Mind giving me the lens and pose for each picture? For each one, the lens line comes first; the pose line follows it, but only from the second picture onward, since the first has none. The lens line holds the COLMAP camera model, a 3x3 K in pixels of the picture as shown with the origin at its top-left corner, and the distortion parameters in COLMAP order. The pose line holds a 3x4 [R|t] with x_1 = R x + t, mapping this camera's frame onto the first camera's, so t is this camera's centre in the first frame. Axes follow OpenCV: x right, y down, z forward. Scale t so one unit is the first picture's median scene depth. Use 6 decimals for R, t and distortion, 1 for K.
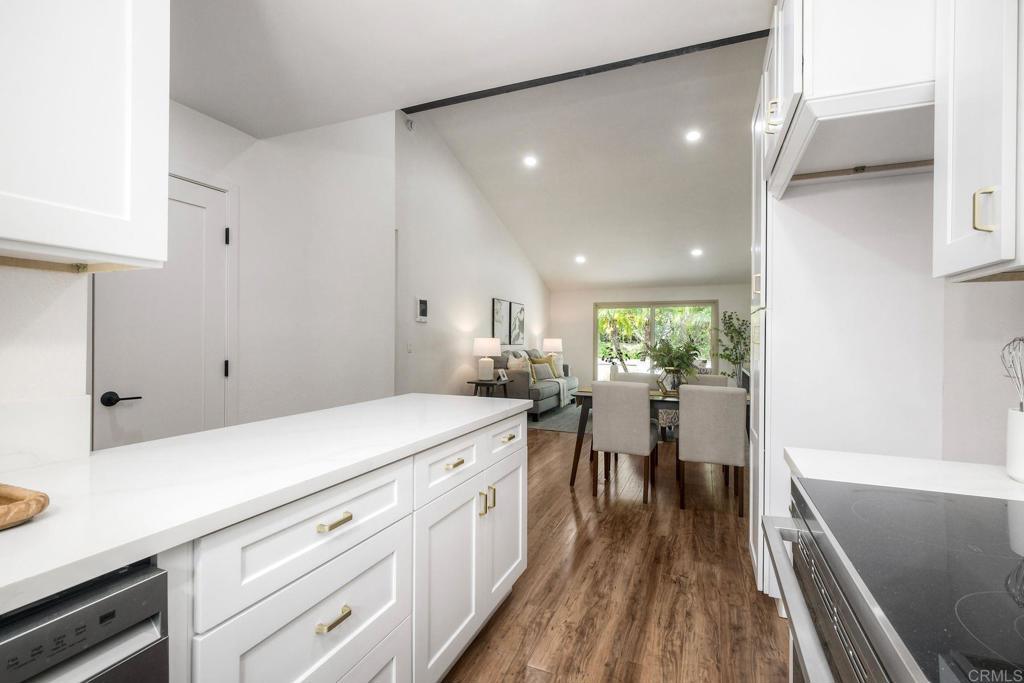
lens RADIAL K [[462.5, 0, 507.8], [0, 462.5, 340.7], [0, 0, 1]] dist [0.001255, -0.000284]
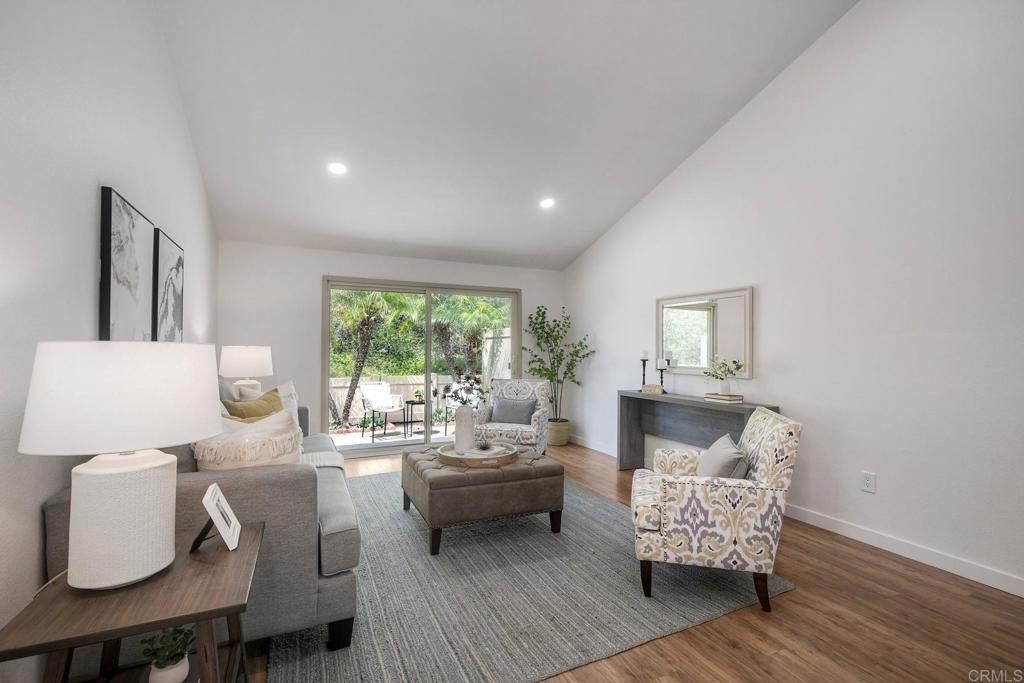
lens RADIAL K [[462.5, 0, 507.8], [0, 462.5, 340.7], [0, 0, 1]] dist [0.001255, -0.000284]
pose [[0.668863, 0.006193, 0.743360, -0.065896], [0.000996, 0.999957, -0.009227, -0.003682], [-0.743385, 0.006912, 0.668828, 0.583049]]
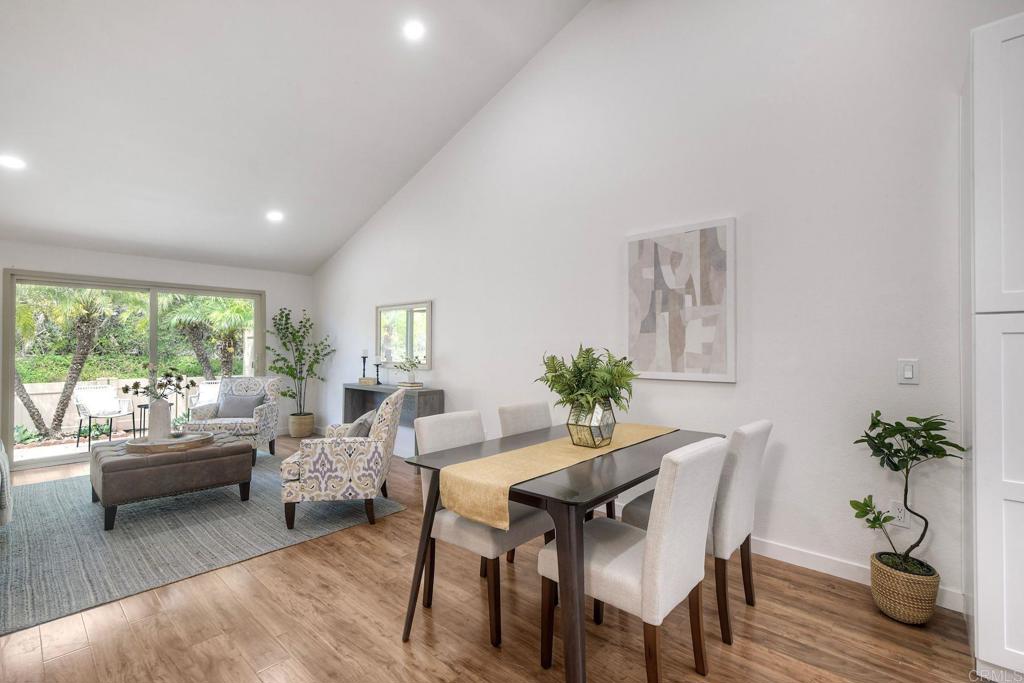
lens RADIAL K [[464.3, 0, 512.0], [0, 464.3, 341.5], [0, 0, 1]] dist [-0.002716, -0.000324]
pose [[0.327433, 0.003402, 0.944868, -0.101876], [0.002974, 0.999985, -0.004631, -0.004087], [-0.944870, 0.004327, 0.327418, 0.414254]]
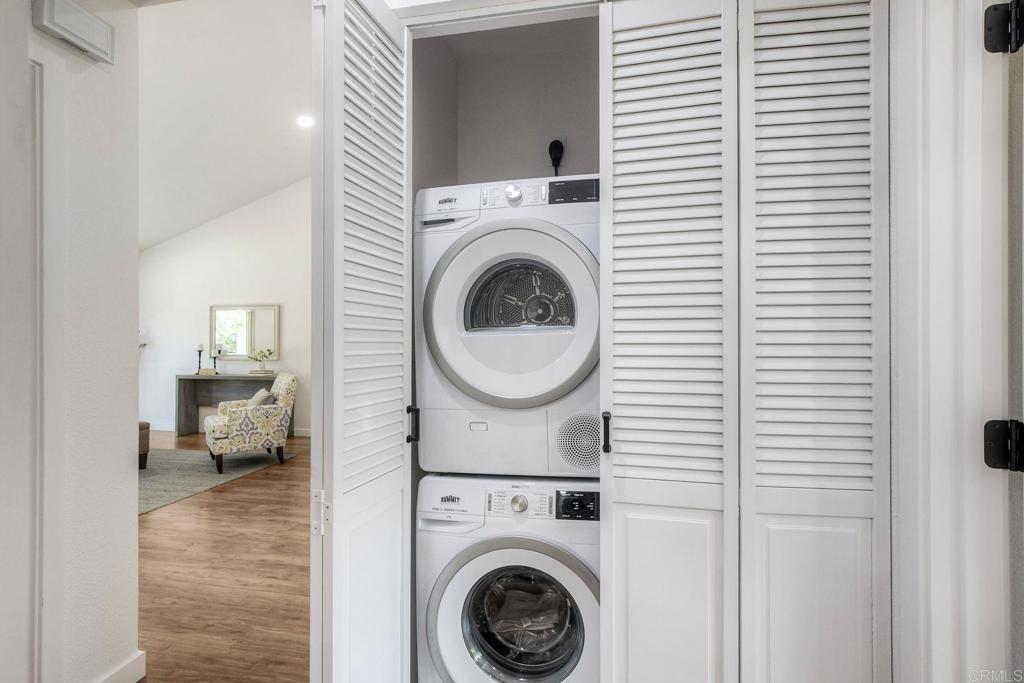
lens RADIAL K [[462.5, 0, 507.8], [0, 462.5, 340.7], [0, 0, 1]] dist [0.001255, -0.000284]
pose [[-0.197316, -0.005564, 0.980324, -0.371244], [-0.001018, 0.999985, 0.005470, -0.006036], [-0.980339, 0.000081, -0.197318, 0.494246]]
